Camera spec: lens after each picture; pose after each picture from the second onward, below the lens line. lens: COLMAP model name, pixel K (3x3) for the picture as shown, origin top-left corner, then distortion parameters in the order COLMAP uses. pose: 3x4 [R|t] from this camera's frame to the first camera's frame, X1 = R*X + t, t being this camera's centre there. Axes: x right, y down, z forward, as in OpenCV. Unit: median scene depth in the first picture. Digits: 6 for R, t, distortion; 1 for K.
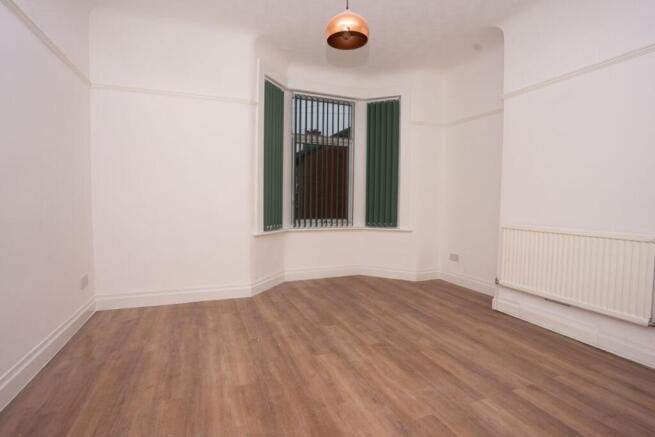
lens RADIAL K [[320.8, 0, 327.2], [0, 320.8, 216.4], [0, 0, 1]] dist [-0.075534, 0.033898]
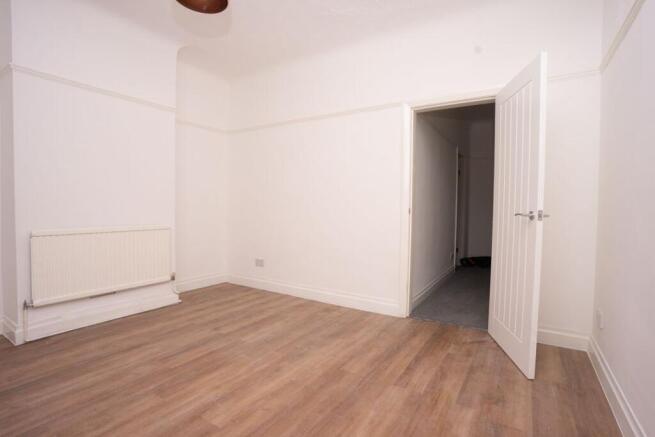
lens RADIAL K [[320.8, 0, 327.2], [0, 320.8, 216.4], [0, 0, 1]] dist [-0.075534, 0.033898]
pose [[-0.589141, -0.041803, 0.806948, -0.713823], [0.017773, 0.997749, 0.064663, -0.069166], [-0.807834, 0.052437, -0.587072, 1.174362]]
